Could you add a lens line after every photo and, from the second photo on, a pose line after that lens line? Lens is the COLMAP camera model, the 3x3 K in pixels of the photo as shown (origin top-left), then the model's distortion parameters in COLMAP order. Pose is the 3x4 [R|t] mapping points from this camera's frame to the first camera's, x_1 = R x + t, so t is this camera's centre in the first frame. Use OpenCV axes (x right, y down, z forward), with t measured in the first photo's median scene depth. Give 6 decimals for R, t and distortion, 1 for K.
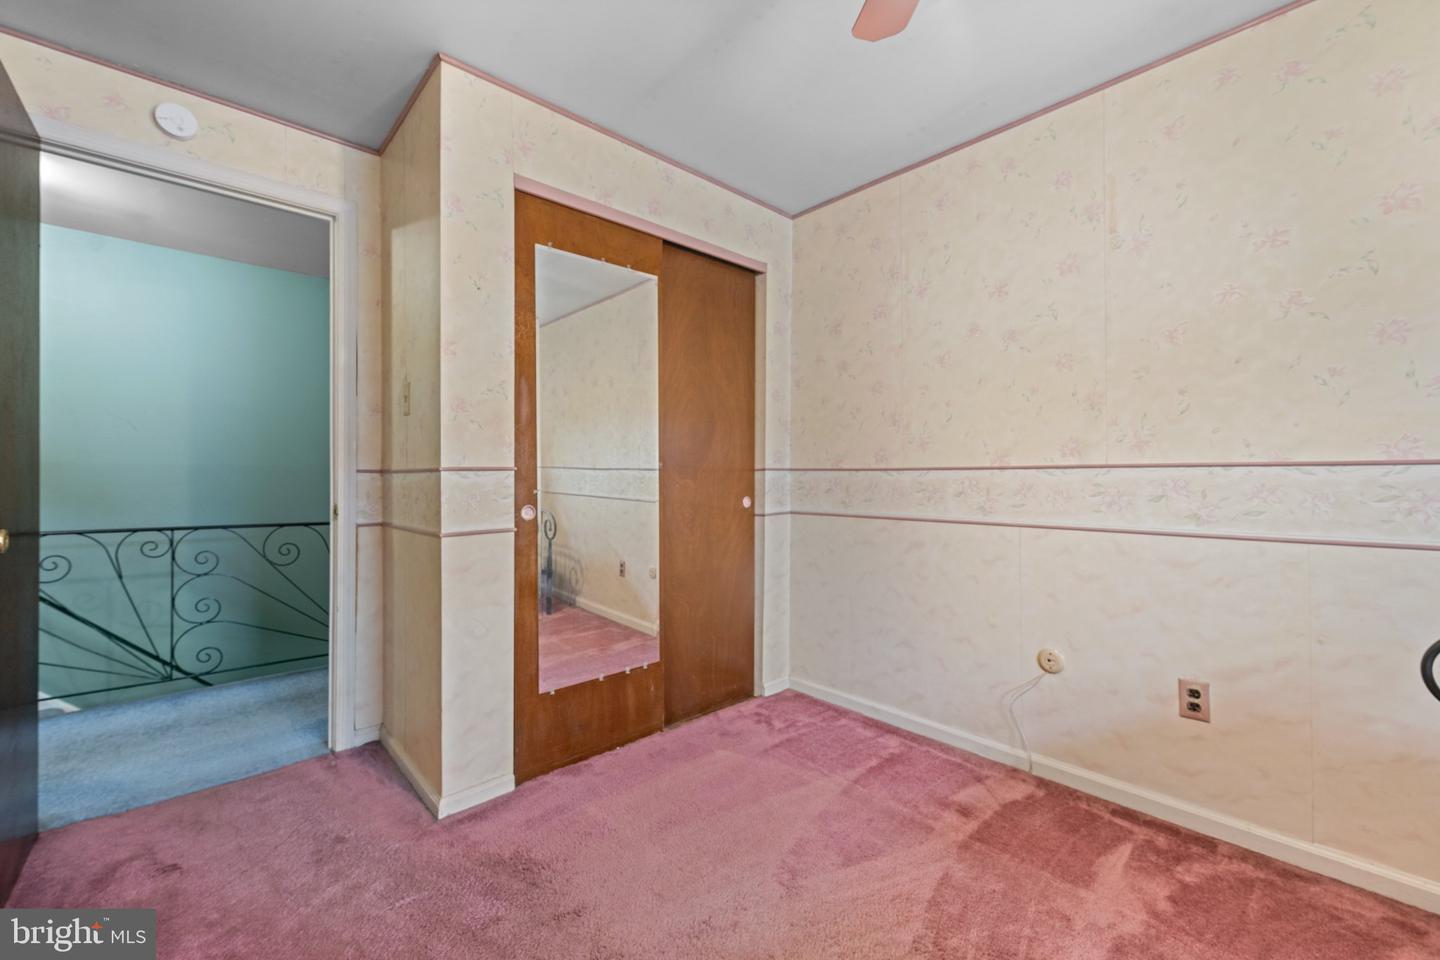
lens RADIAL K [[576.7, 0, 713.6], [0, 576.7, 477.4], [0, 0, 1]] dist [0.001140, 0.000406]
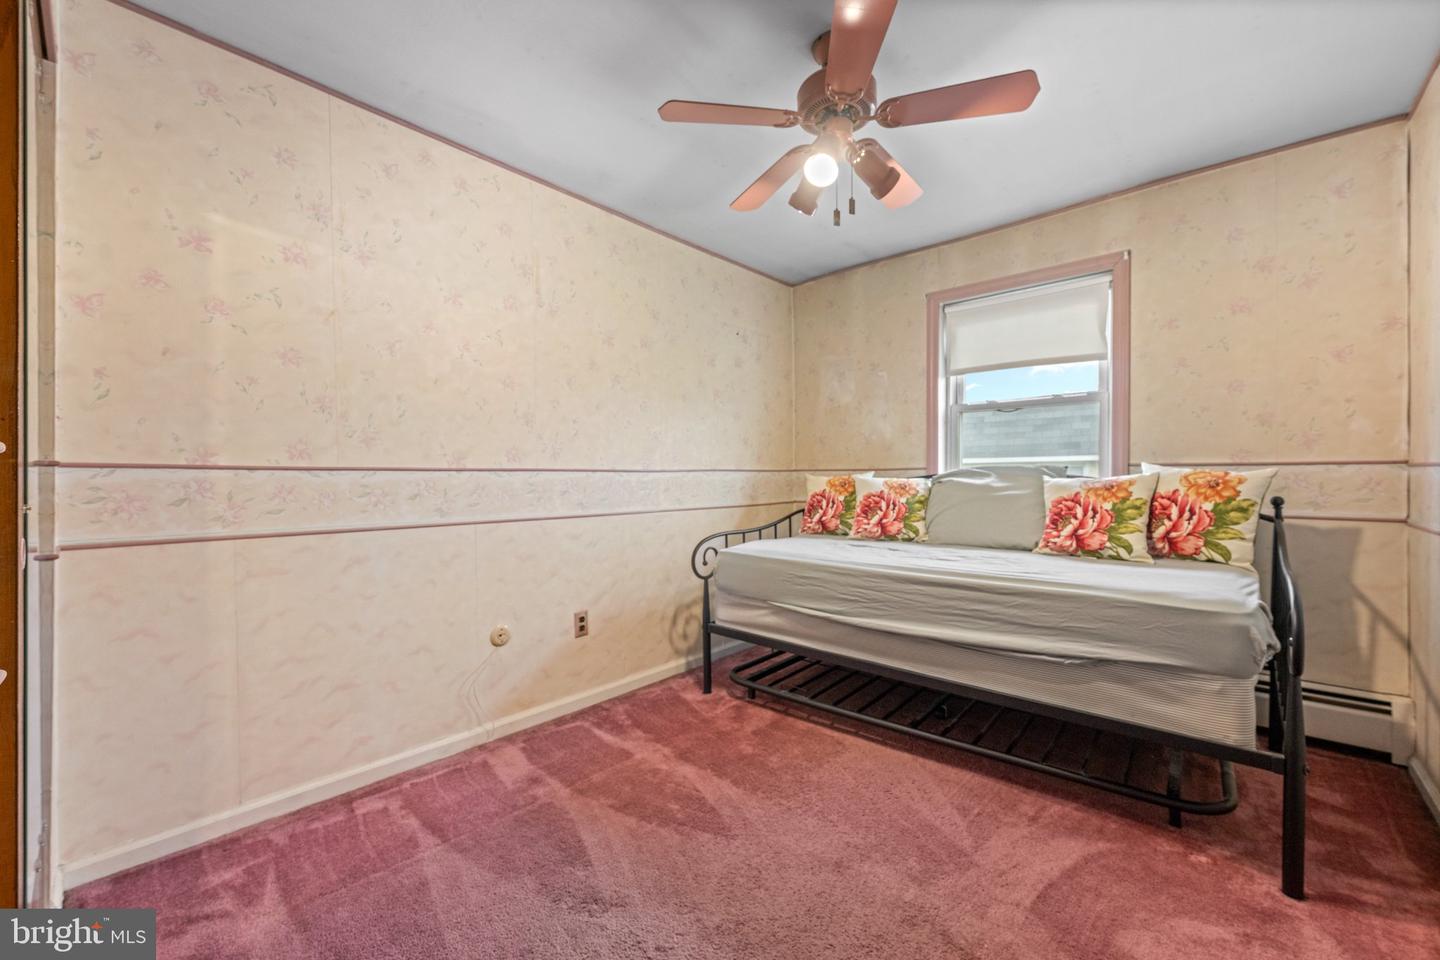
lens RADIAL K [[576.7, 0, 713.8], [0, 576.7, 479.2], [0, 0, 1]] dist [0.001140, 0.000406]
pose [[-0.091017, -0.002185, 0.995847, -0.579794], [0.002622, 0.999994, 0.002433, -0.000689], [-0.995846, 0.002833, -0.091011, 0.631958]]
